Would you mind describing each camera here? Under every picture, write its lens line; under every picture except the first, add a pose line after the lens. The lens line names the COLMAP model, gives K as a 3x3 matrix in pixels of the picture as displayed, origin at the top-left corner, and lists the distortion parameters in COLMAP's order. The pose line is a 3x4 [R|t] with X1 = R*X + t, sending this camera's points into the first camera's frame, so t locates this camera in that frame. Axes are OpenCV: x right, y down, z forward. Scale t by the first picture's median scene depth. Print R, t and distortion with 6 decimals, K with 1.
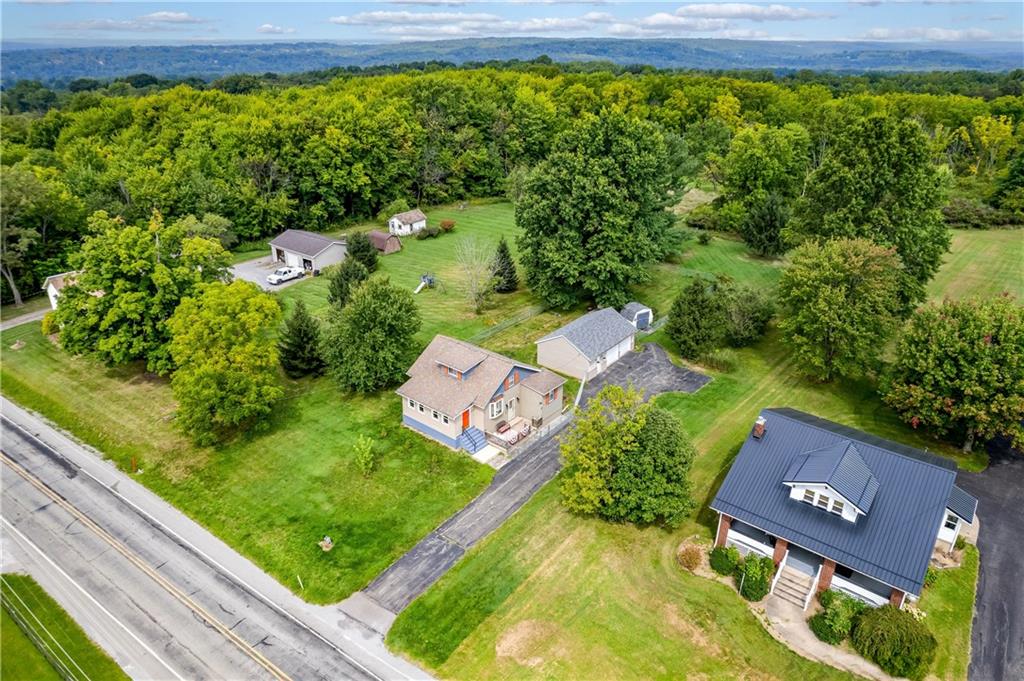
lens RADIAL K [[664.9, 0, 508.8], [0, 664.9, 325.6], [0, 0, 1]] dist [-0.050267, 0.002033]
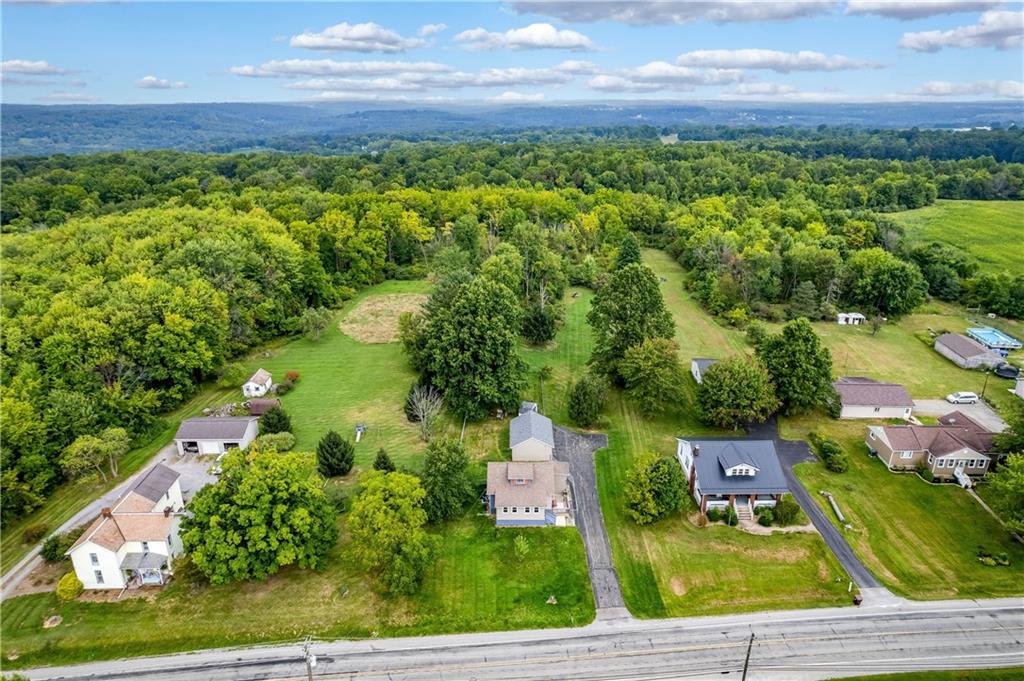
lens RADIAL K [[675.8, 0, 512.0], [0, 675.8, 340.5], [0, 0, 1]] dist [-0.058071, -0.000501]
pose [[0.772463, -0.224200, 0.594168, -0.846599], [0.257057, 0.965922, 0.030283, -0.266258], [-0.580709, 0.129342, 0.803771, -0.272341]]
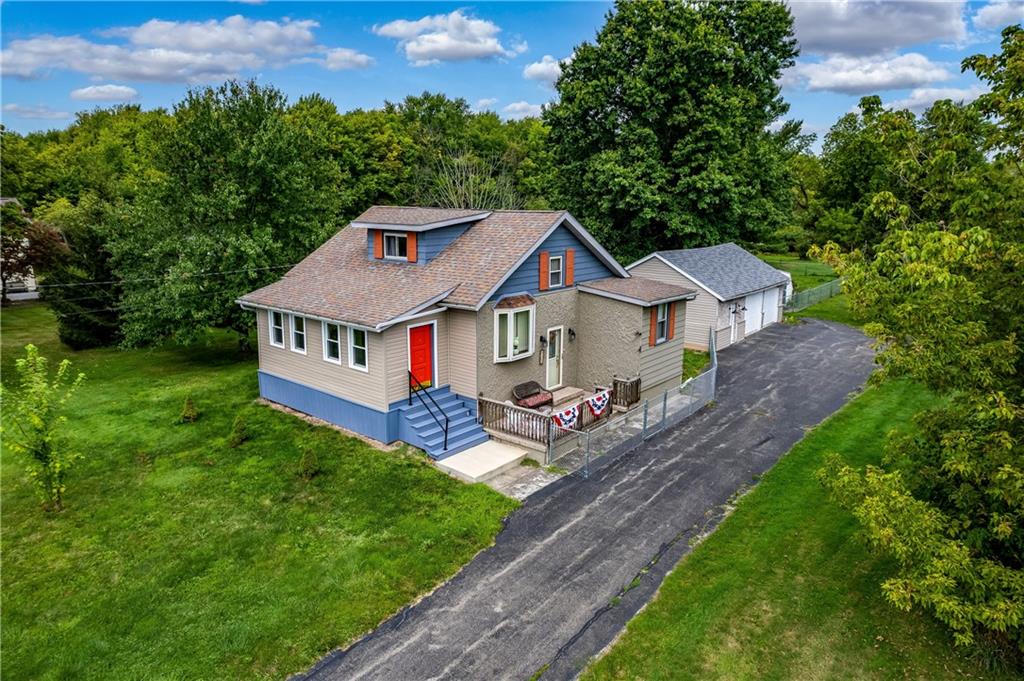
lens RADIAL K [[656.1, 0, 512.0], [0, 656.1, 340.5], [0, 0, 1]] dist [-0.032485, 0.001339]
pose [[0.999943, 0.009363, -0.005066, -0.015544], [-0.010196, 0.979204, -0.202624, 0.167260], [0.003064, 0.202664, 0.979244, 0.569415]]
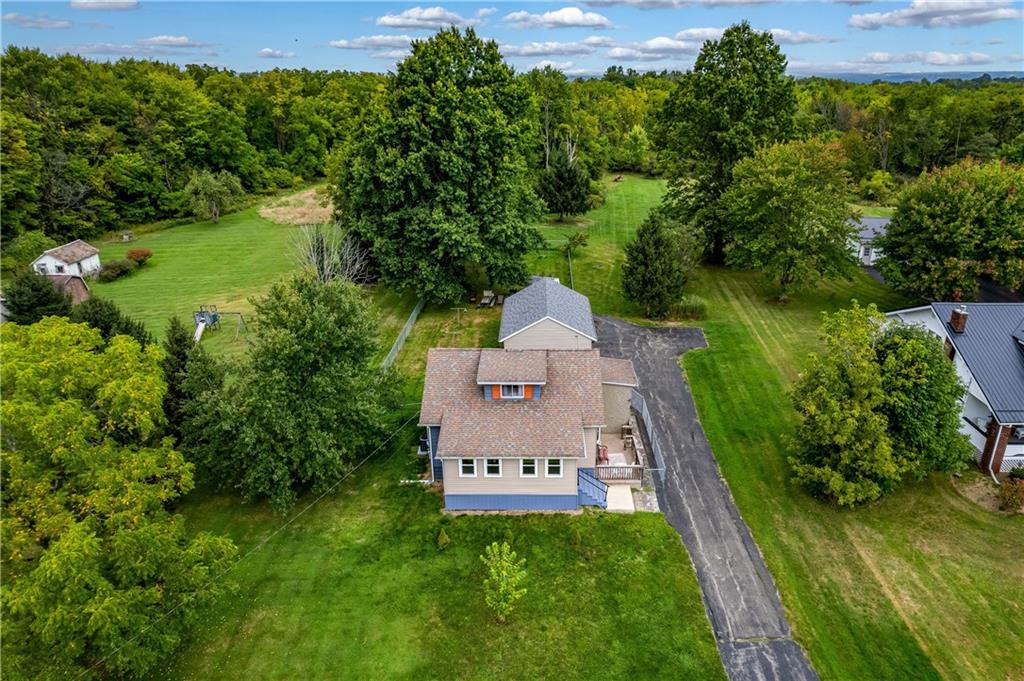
lens RADIAL K [[688.6, 0, 536.9], [0, 688.6, 334.1], [0, 0, 1]] dist [-0.076436, 0.066352]
pose [[0.774458, -0.228467, 0.589930, -0.359086], [0.258151, 0.965470, 0.035006, 0.004162], [-0.577558, 0.125181, 0.806695, 0.429234]]
